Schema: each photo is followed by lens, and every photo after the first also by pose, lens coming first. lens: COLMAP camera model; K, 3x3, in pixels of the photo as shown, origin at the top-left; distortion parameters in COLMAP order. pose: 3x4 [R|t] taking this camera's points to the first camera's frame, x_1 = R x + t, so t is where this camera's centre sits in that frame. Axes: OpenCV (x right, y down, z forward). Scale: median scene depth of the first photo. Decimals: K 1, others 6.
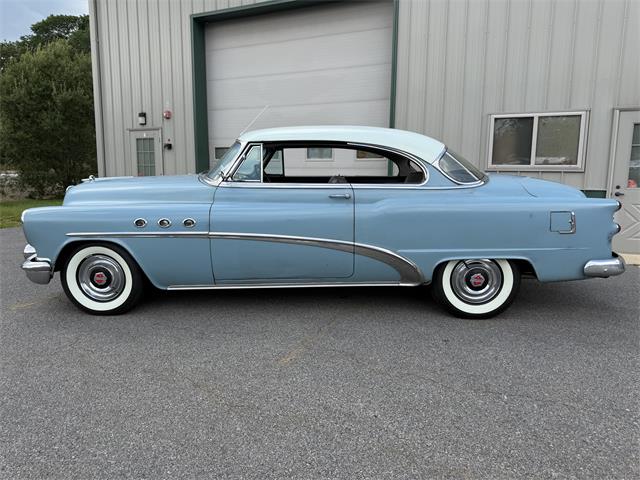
lens RADIAL K [[460.0, 0, 335.2], [0, 460.0, 231.4], [0, 0, 1]] dist [0.013853, -0.012430]
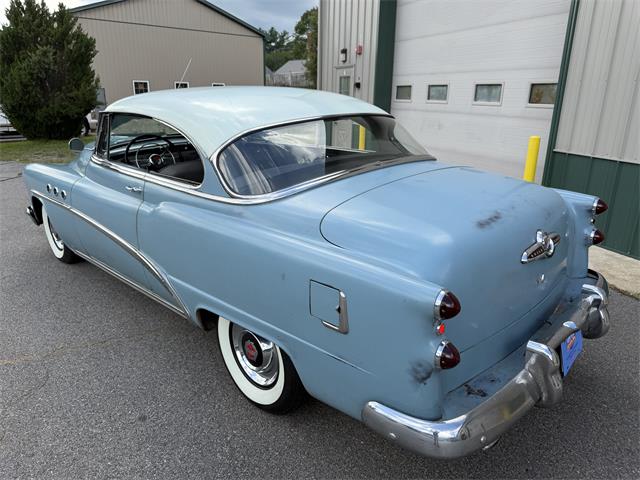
lens RADIAL K [[460.0, 0, 319.8], [0, 460.0, 237.2], [0, 0, 1]] dist [0.013853, -0.012430]
pose [[0.740382, 0.198423, -0.642233, 0.294388], [-0.086459, 0.975613, 0.201752, -0.070808], [0.666603, -0.093847, 0.739482, 0.237815]]
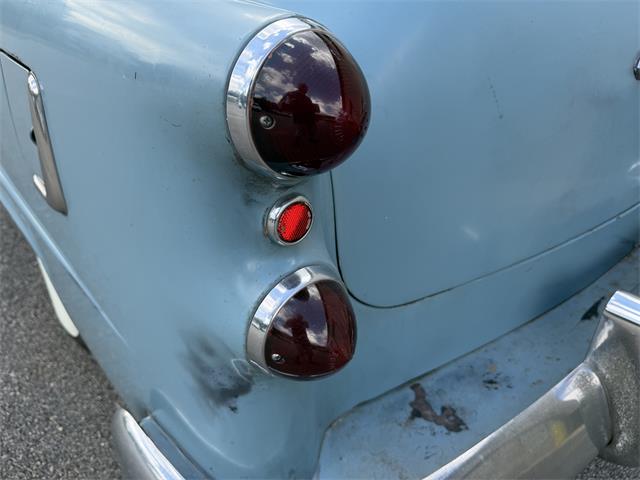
lens RADIAL K [[462.4, 0, 310.0], [0, 462.4, 247.2], [0, 0, 1]] dist [-0.001777, -0.004927]
pose [[0.660270, 0.418061, -0.623914, 0.254388], [-0.158263, 0.889543, 0.428563, -0.025656], [0.734164, -0.184224, 0.653502, 0.356553]]
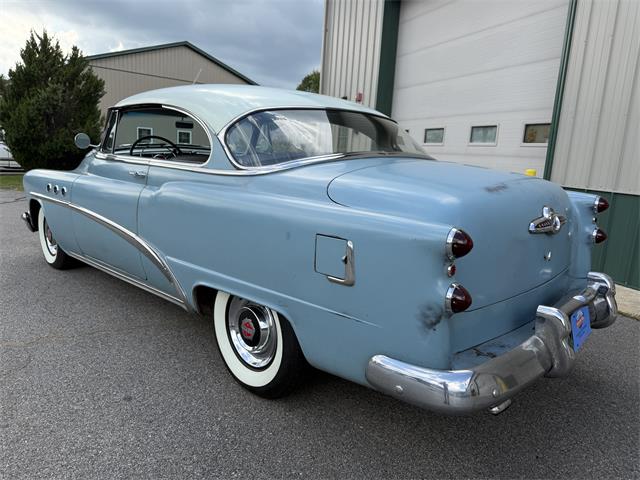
lens RADIAL K [[460.0, 0, 319.6], [0, 460.0, 237.5], [0, 0, 1]] dist [0.013853, -0.012430]
pose [[0.743349, 0.151477, -0.651526, 0.295417], [-0.127959, 0.988236, 0.083768, -0.029639], [0.656550, 0.021100, 0.753987, 0.234670]]
